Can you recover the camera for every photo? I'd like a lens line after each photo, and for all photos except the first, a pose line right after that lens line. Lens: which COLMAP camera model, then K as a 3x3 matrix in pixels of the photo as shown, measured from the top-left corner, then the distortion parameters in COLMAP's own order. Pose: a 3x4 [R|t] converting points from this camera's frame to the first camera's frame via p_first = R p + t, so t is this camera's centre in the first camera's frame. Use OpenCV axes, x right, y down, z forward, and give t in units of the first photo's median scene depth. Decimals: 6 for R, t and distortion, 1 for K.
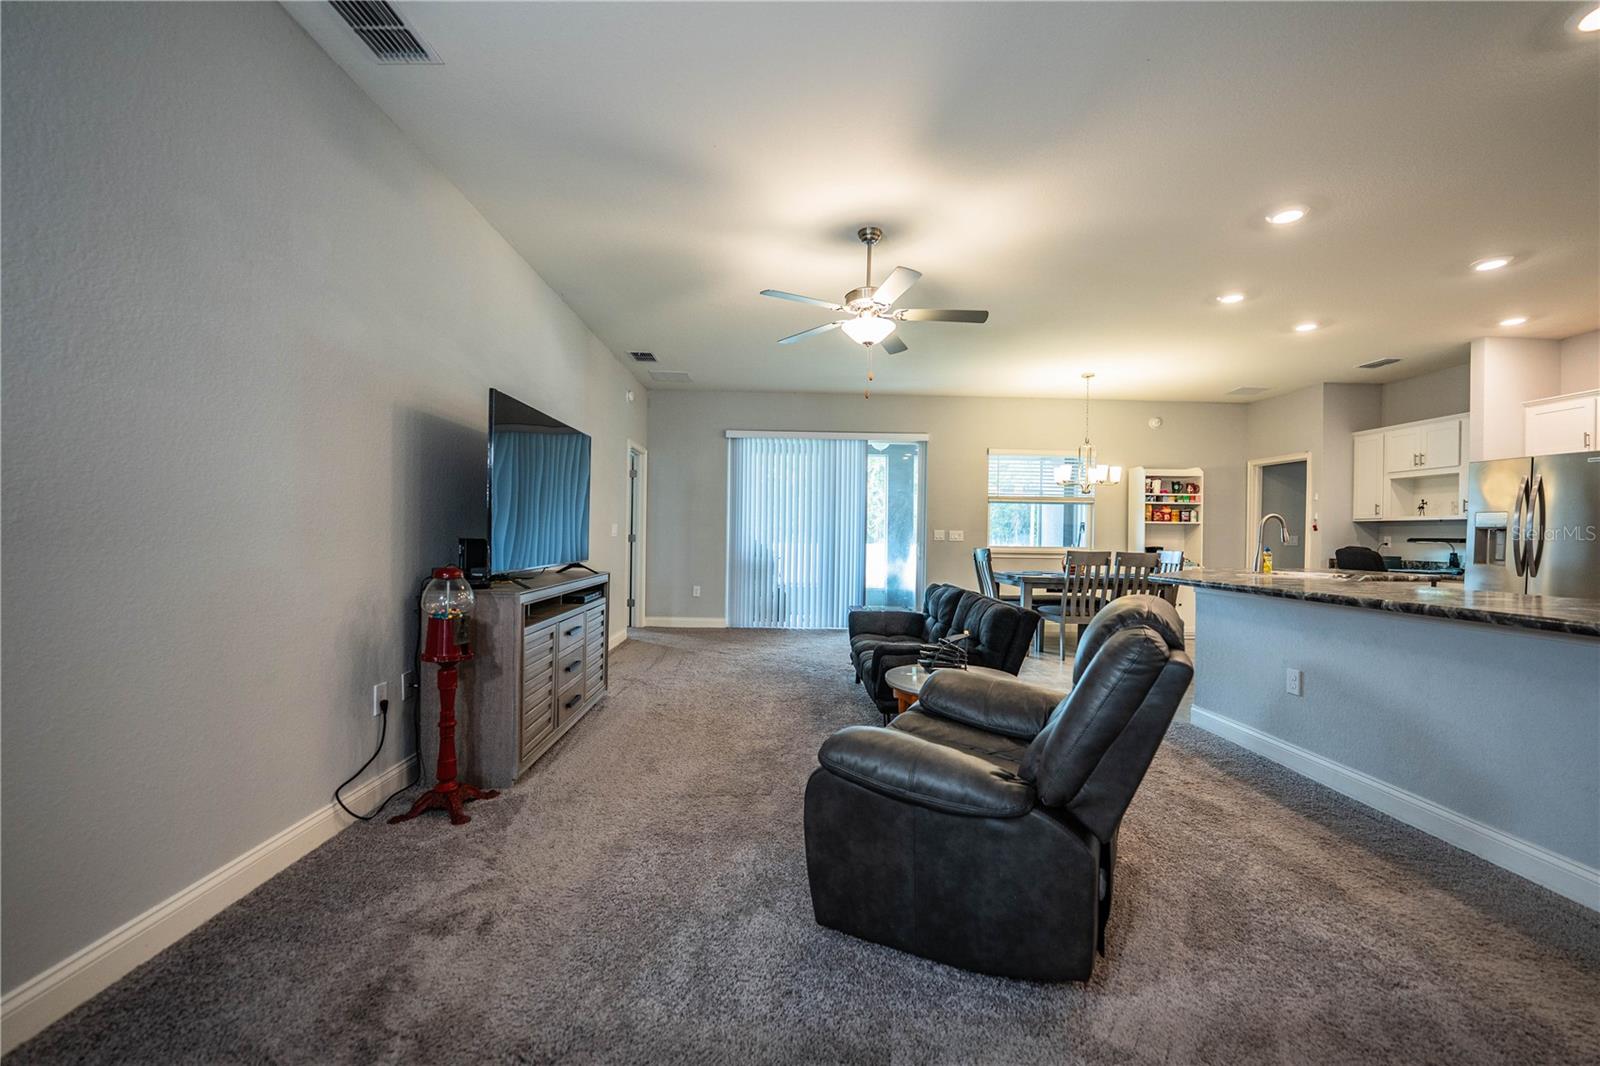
lens RADIAL K [[654.3, 0, 802.1], [0, 654.3, 538.2], [0, 0, 1]] dist [-0.023056, 0.002065]
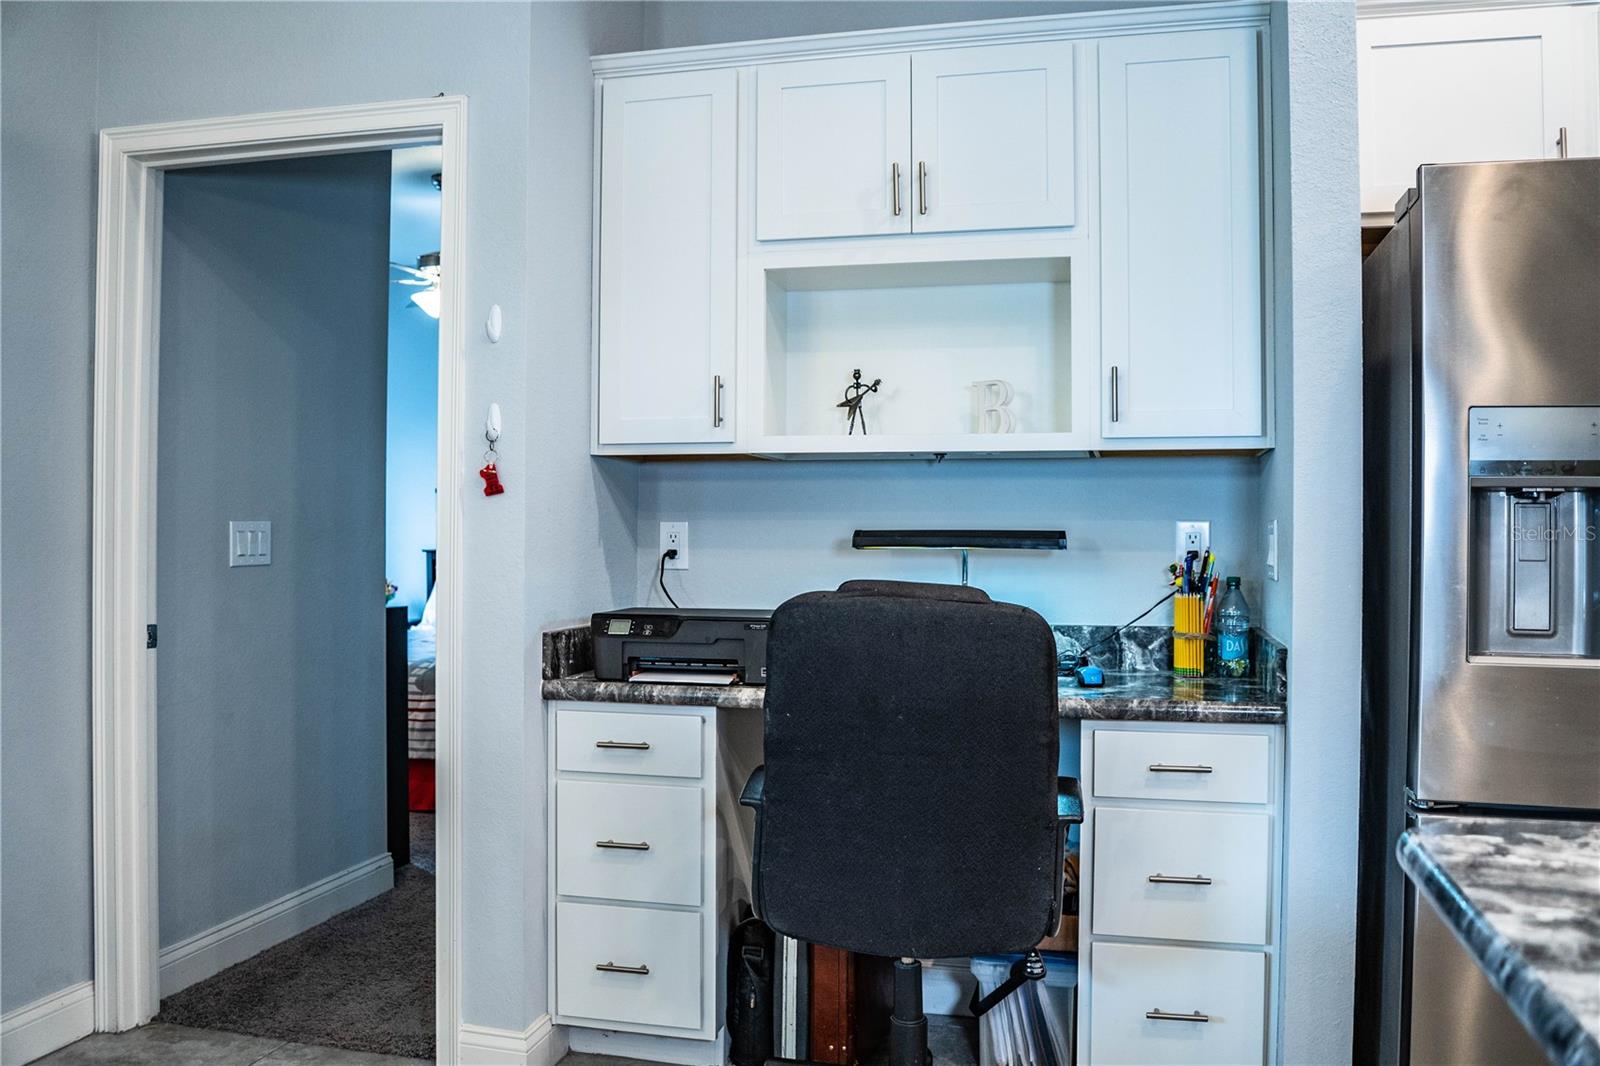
lens RADIAL K [[1303.6, 0, 797.0], [0, 1303.6, 529.5], [0, 0, 1]] dist [-0.105564, 0.063325]
pose [[0.276623, -0.008379, 0.960942, 0.470674], [0.005536, 0.999959, 0.007126, -0.003700], [-0.960963, 0.003349, 0.276658, 0.850276]]
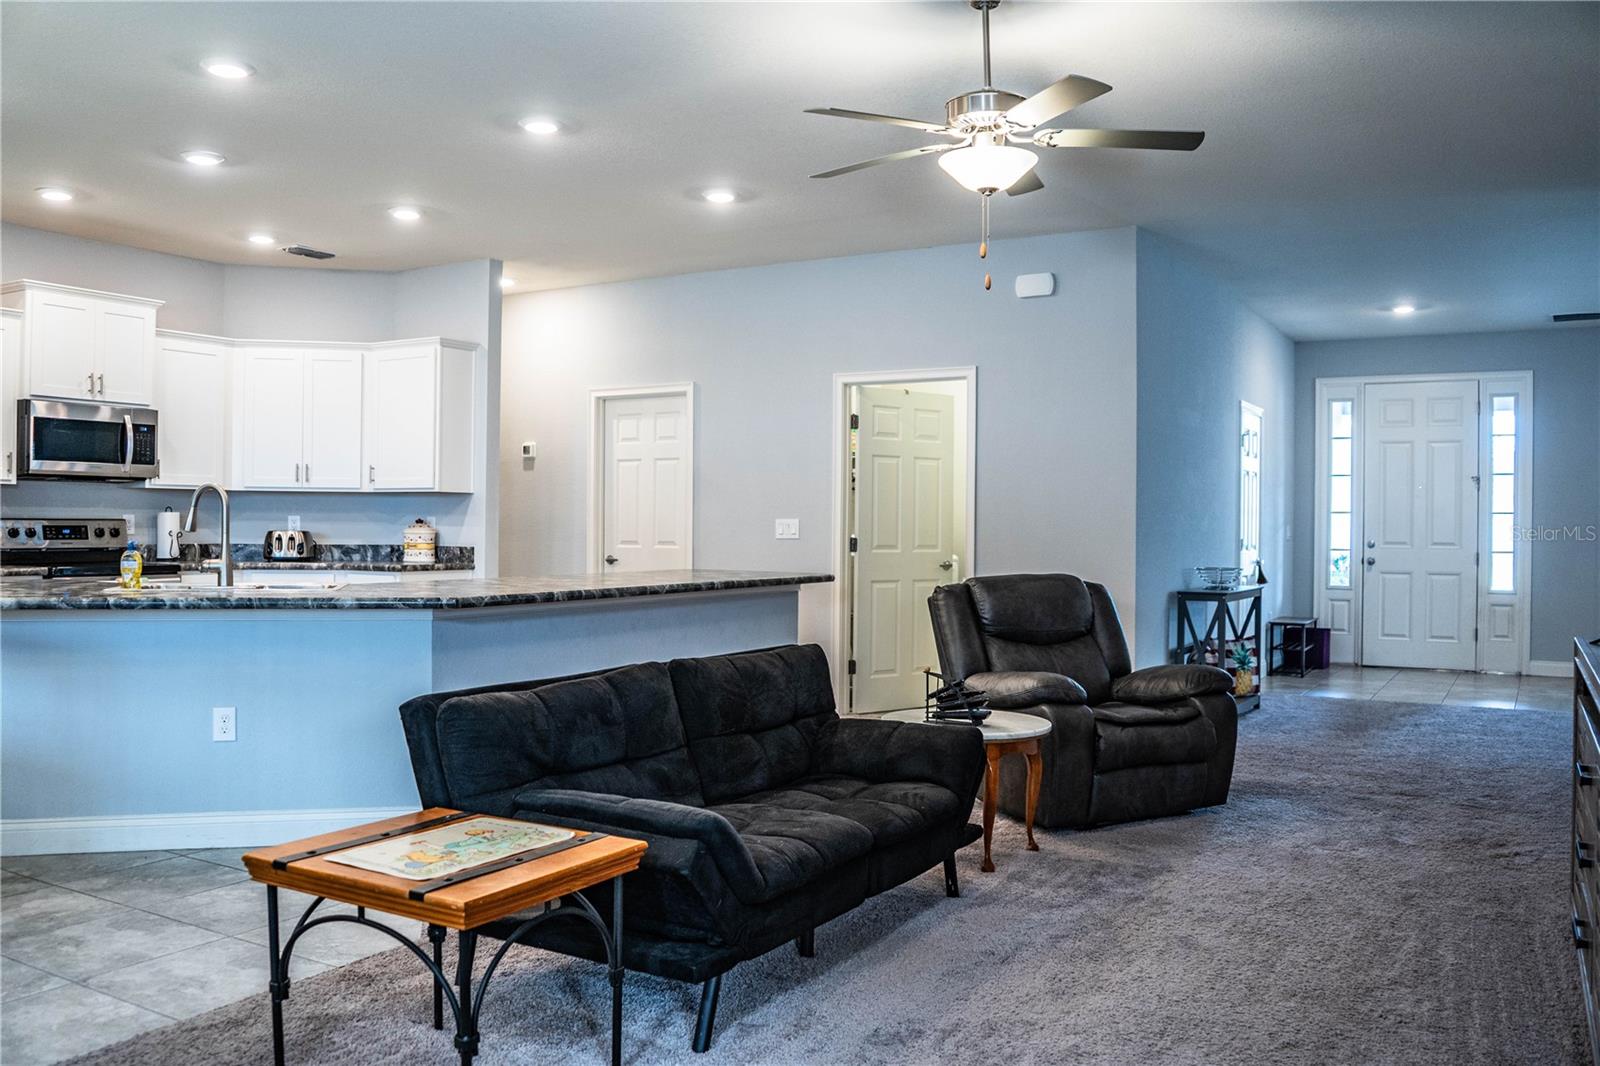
lens RADIAL K [[1303.6, 0, 804.0], [0, 1303.6, 525.5], [0, 0, 1]] dist [-0.105564, 0.063325]
pose [[-0.846693, -0.021386, 0.531652, -0.194621], [-0.017181, 0.999770, 0.012855, -0.015191], [-0.531805, 0.001751, -0.846865, 1.115379]]
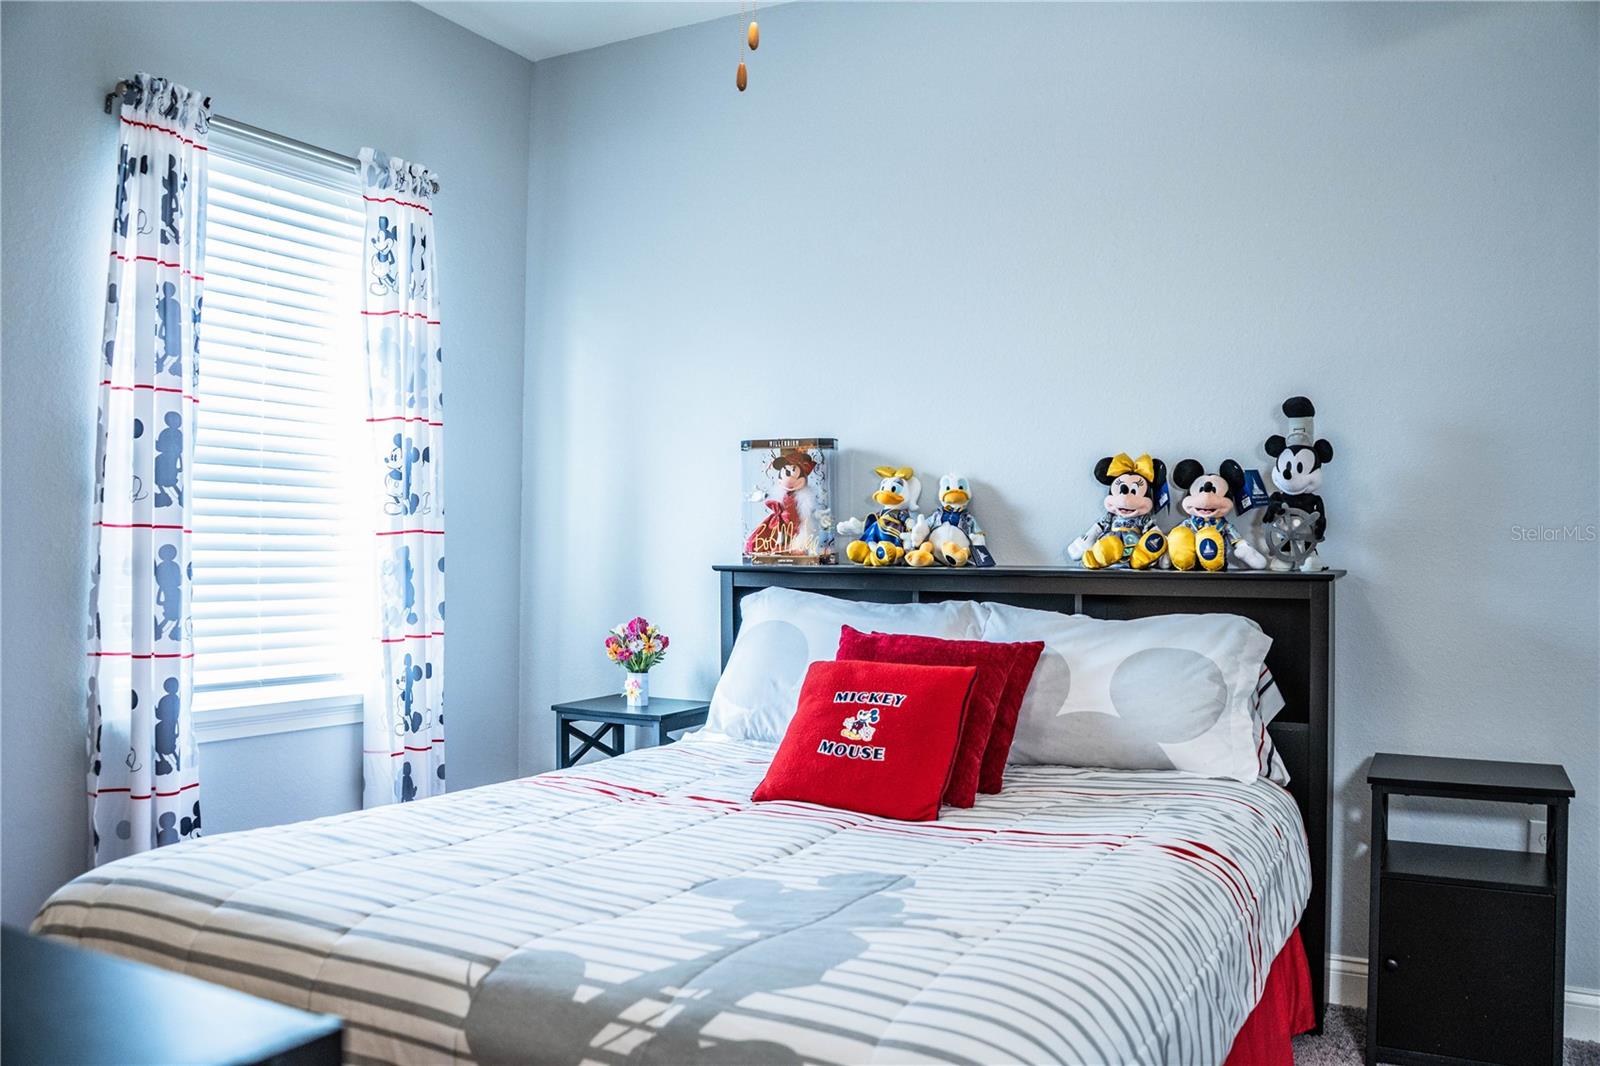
lens RADIAL K [[1303.6, 0, 804.5], [0, 1303.6, 531.9], [0, 0, 1]] dist [-0.105564, 0.063325]
pose [[0.506896, 0.001183, 0.862007, 1.010193], [-0.000013, 0.999999, -0.001365, 0.006841], [-0.862007, 0.000681, 0.506895, 1.166033]]
